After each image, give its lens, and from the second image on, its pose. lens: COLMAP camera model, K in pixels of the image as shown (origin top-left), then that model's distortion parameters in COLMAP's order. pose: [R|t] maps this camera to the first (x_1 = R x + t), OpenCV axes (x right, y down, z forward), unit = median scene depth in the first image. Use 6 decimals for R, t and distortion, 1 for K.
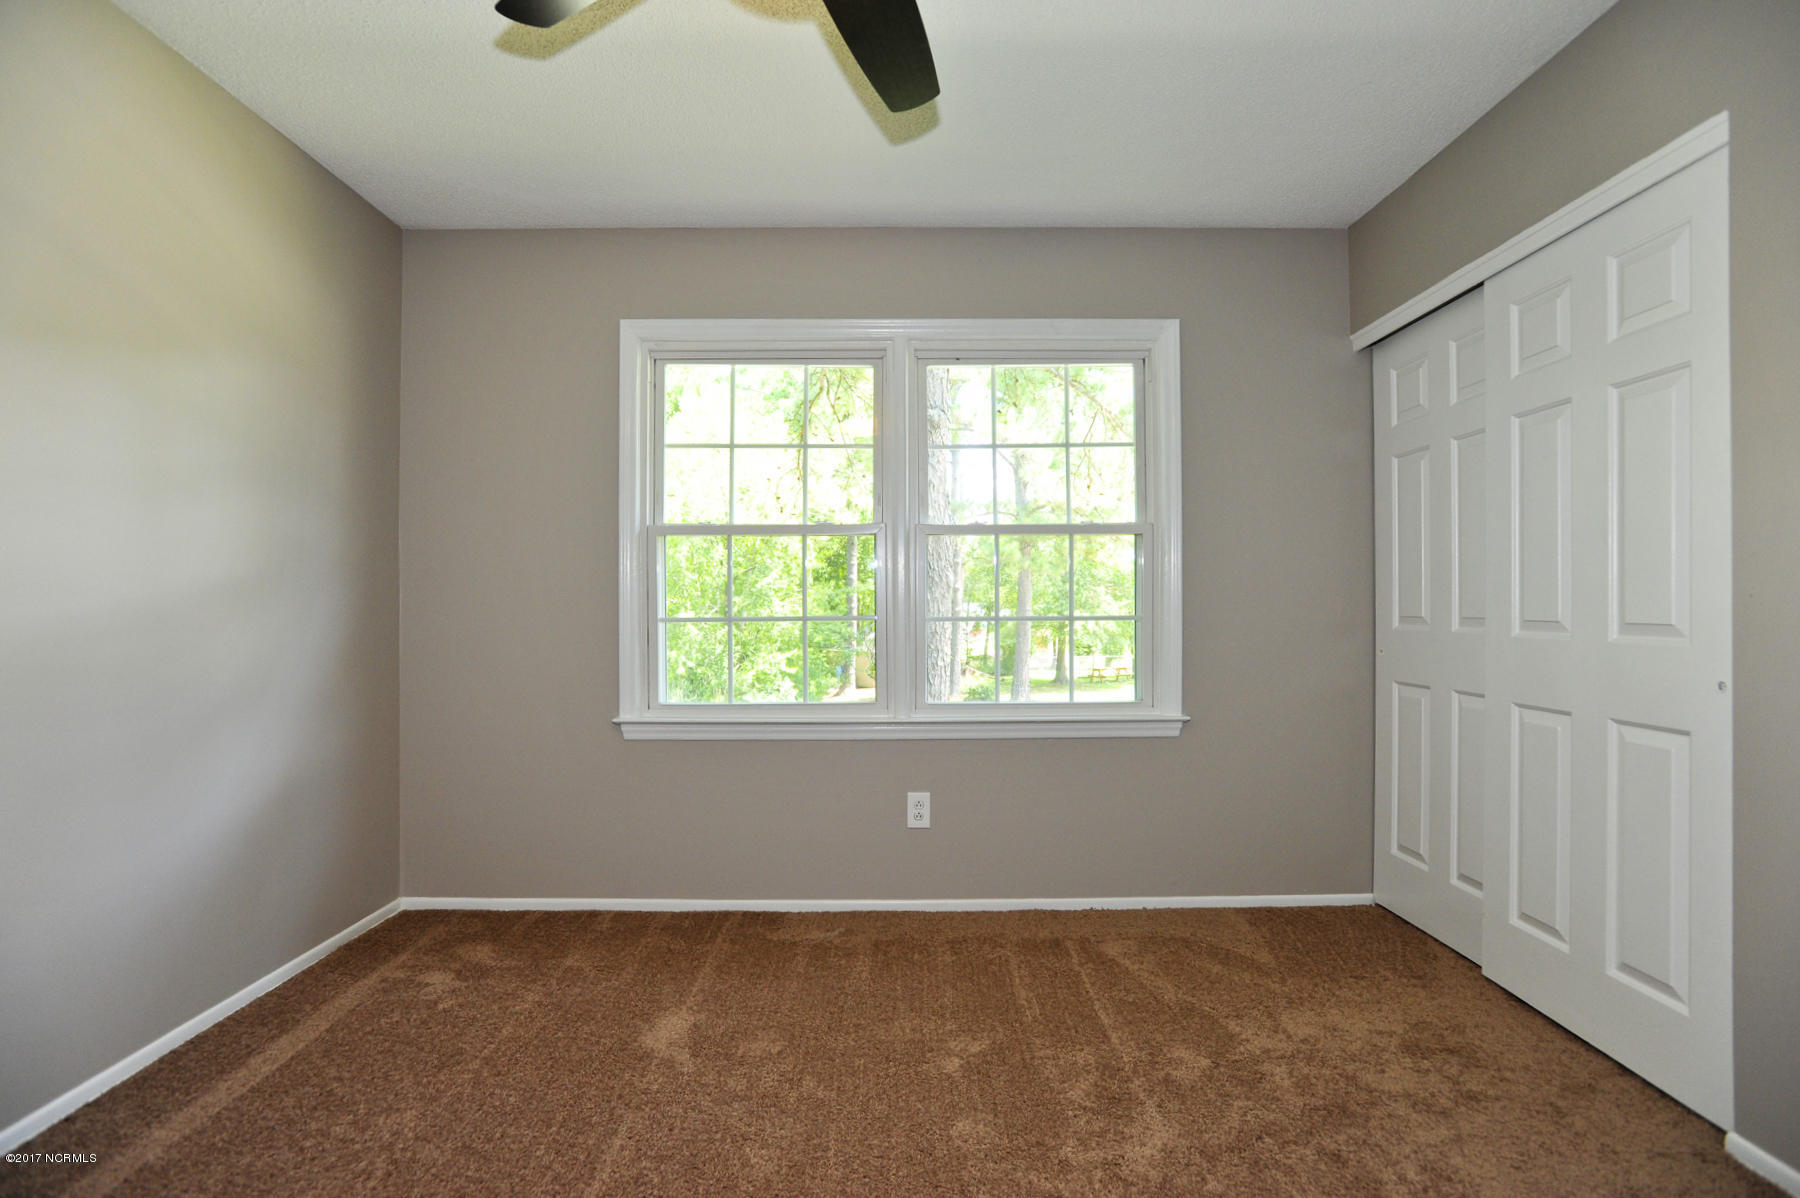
lens RADIAL K [[887.1, 0, 902.5], [0, 887.1, 604.9], [0, 0, 1]] dist [-0.048870, 0.021275]
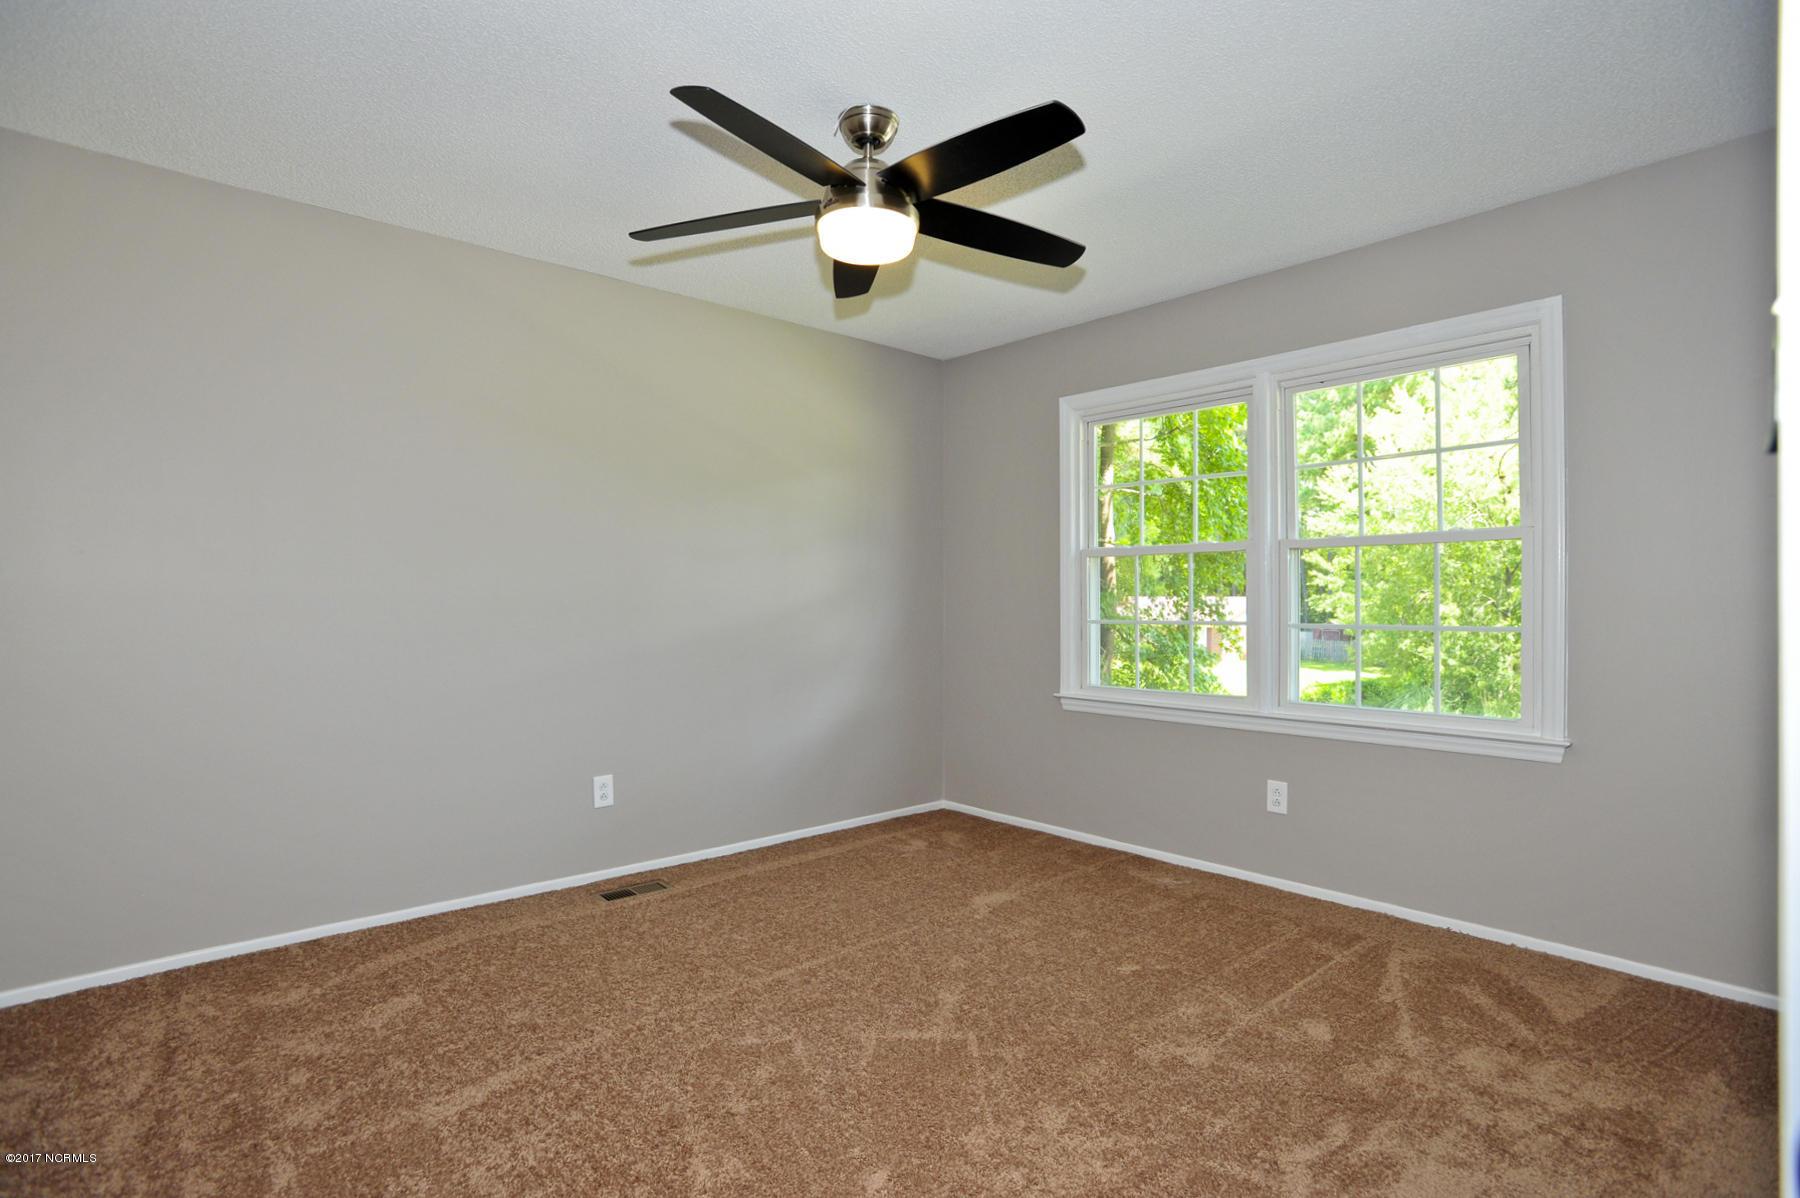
lens RADIAL K [[887.1, 0, 896.5], [0, 887.1, 593.8], [0, 0, 1]] dist [-0.048870, 0.021275]
pose [[0.660359, -0.003037, -0.750944, 0.543915], [0.002299, 0.999995, -0.002022, -0.023096], [0.750946, -0.000391, 0.660363, -0.087554]]
